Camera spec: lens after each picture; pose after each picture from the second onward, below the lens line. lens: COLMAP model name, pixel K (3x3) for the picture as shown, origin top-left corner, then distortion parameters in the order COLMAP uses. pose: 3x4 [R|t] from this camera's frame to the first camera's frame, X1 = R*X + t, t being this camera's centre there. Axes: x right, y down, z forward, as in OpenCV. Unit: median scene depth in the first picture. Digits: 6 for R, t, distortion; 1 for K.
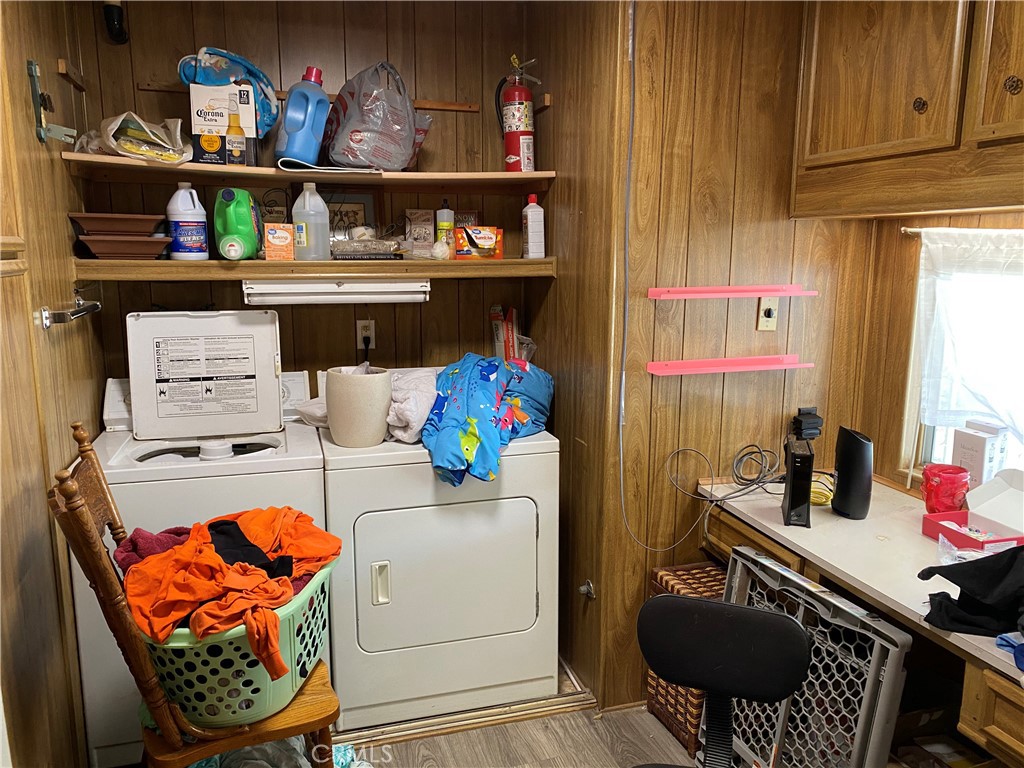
lens RADIAL K [[783.2, 0, 512.8], [0, 783.2, 381.4], [0, 0, 1]] dist [0.028461, -0.037505]
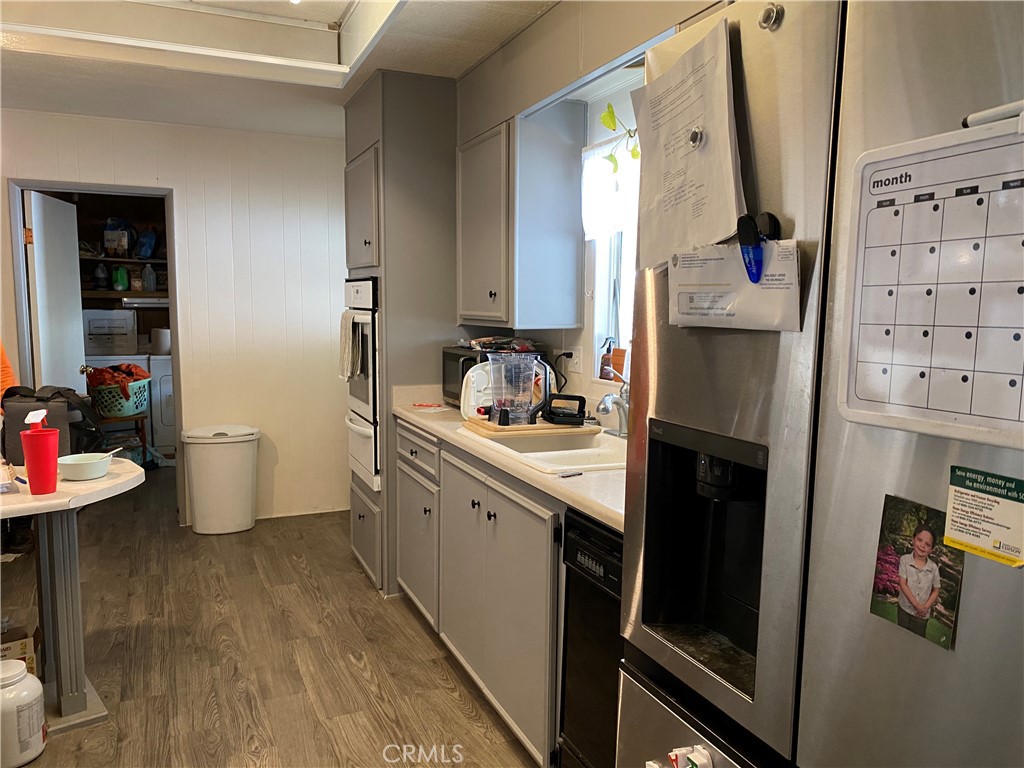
lens RADIAL K [[783.2, 0, 511.8], [0, 783.2, 389.1], [0, 0, 1]] dist [0.028461, -0.037505]
pose [[0.993674, -0.011887, 0.111674, 0.752936], [0.020756, 0.996691, -0.078590, 0.464854], [-0.110371, 0.080411, 0.990632, -1.995410]]
